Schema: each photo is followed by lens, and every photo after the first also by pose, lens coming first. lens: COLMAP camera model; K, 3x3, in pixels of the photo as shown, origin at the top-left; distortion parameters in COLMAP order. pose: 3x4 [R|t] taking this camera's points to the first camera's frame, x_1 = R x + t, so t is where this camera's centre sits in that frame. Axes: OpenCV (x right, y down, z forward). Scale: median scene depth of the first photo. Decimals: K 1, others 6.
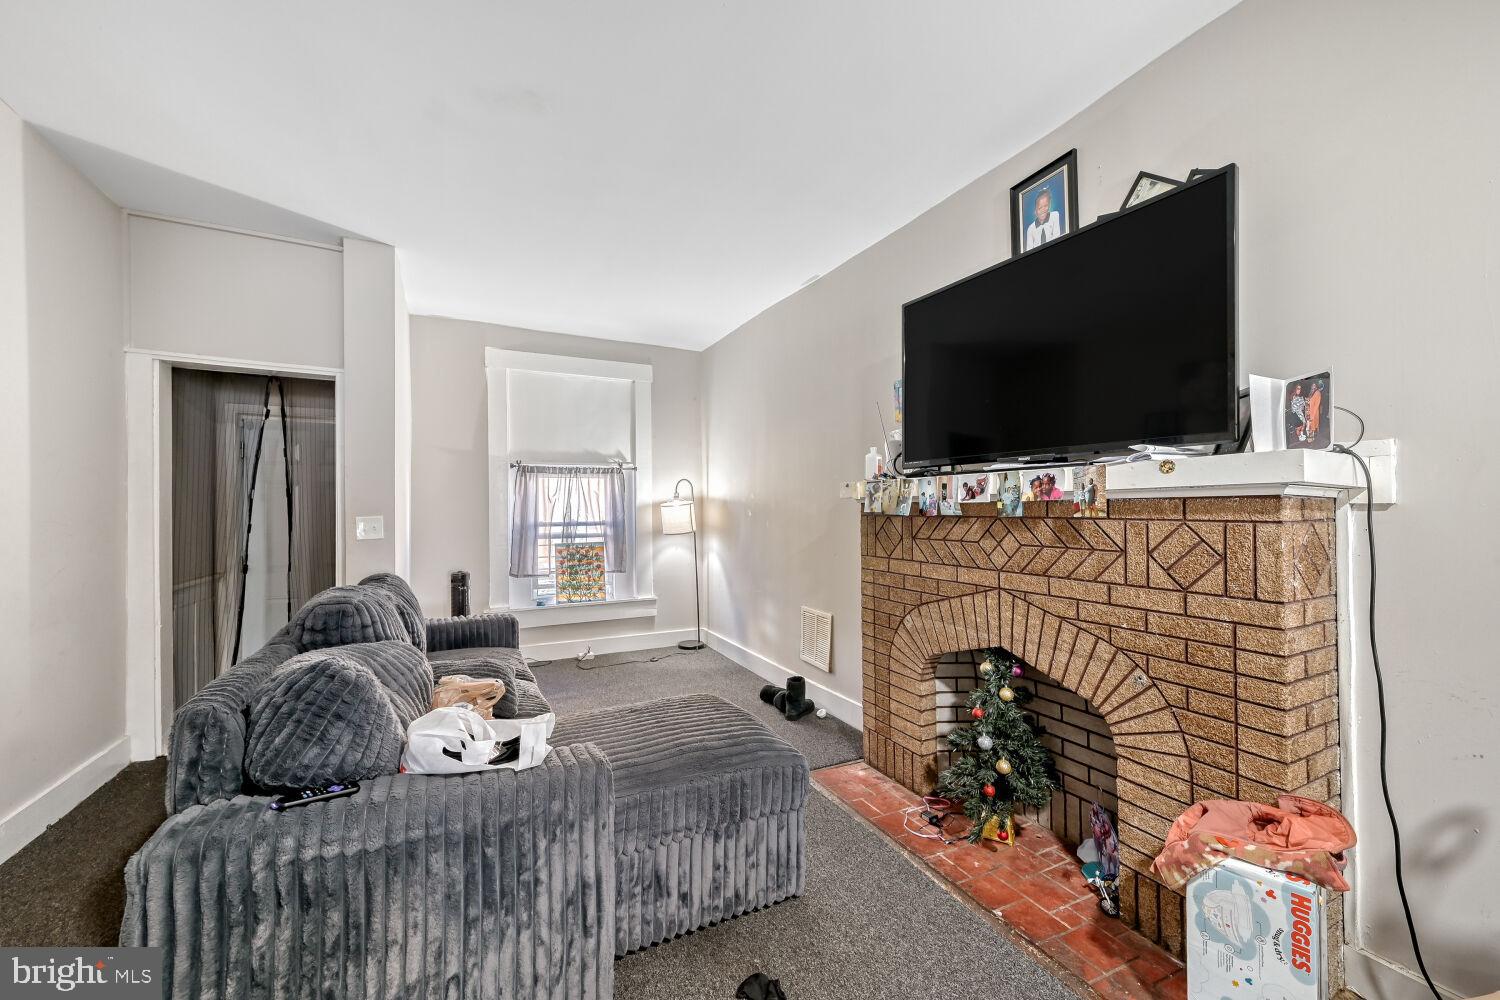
lens RADIAL K [[601.9, 0, 754.2], [0, 601.9, 506.8], [0, 0, 1]] dist [0.010767, 0.000245]
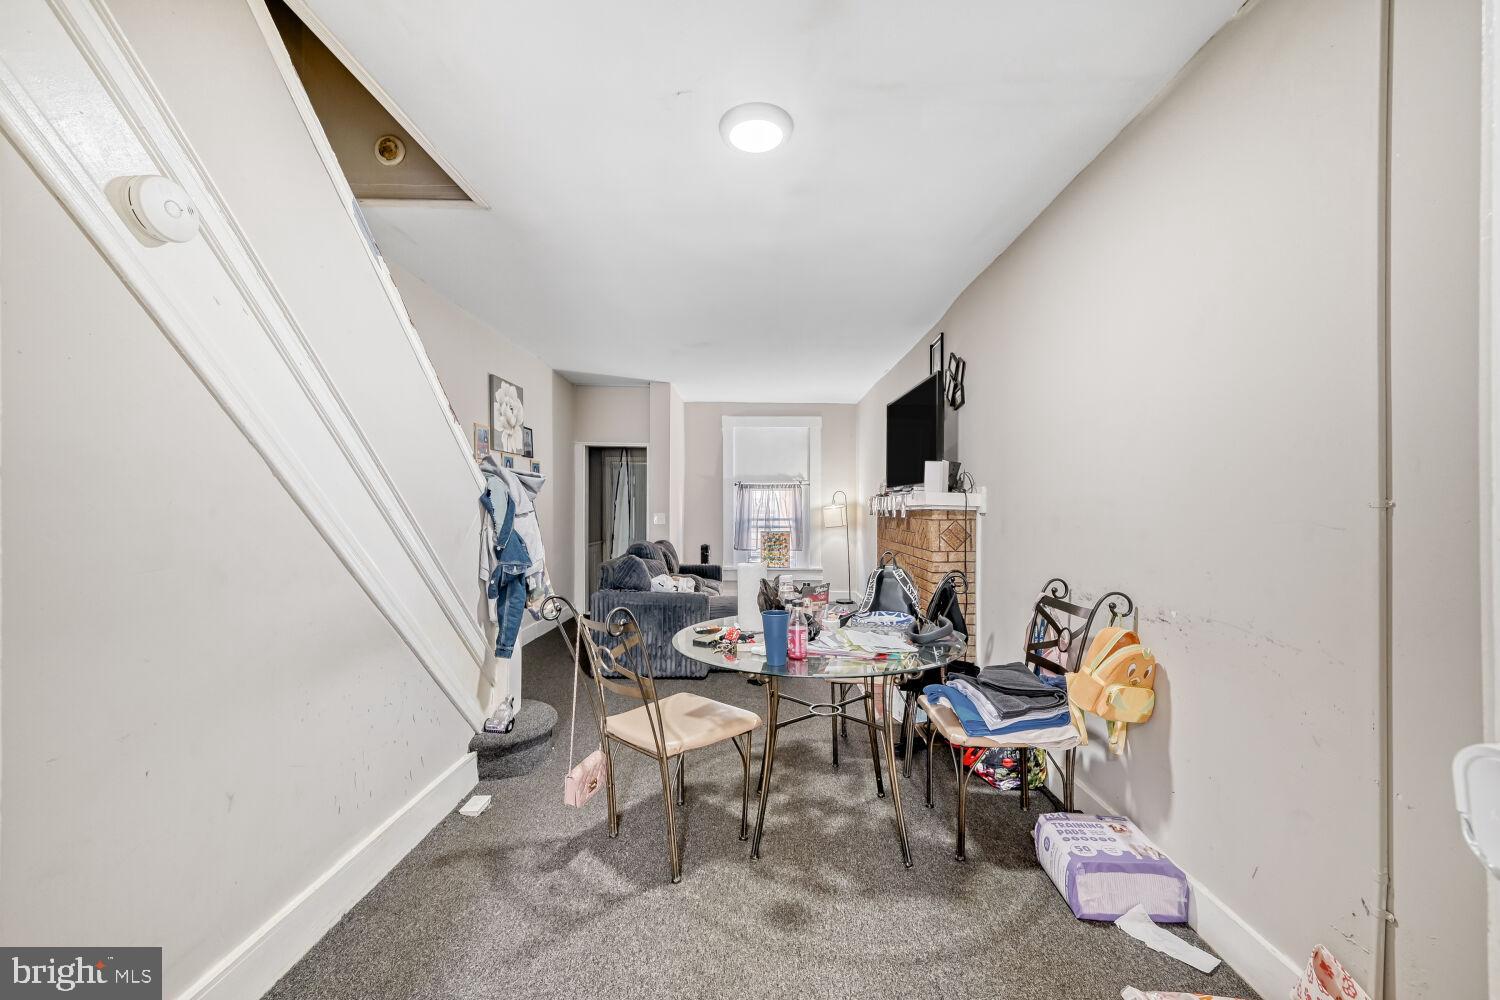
lens RADIAL K [[601.9, 0, 749.6], [0, 601.9, 503.1], [0, 0, 1]] dist [0.010767, 0.000245]
pose [[0.889468, 0.002297, -0.456992, 0.400586], [-0.004645, 0.999981, -0.004014, -0.008795], [0.456974, 0.005693, 0.889462, -0.479355]]
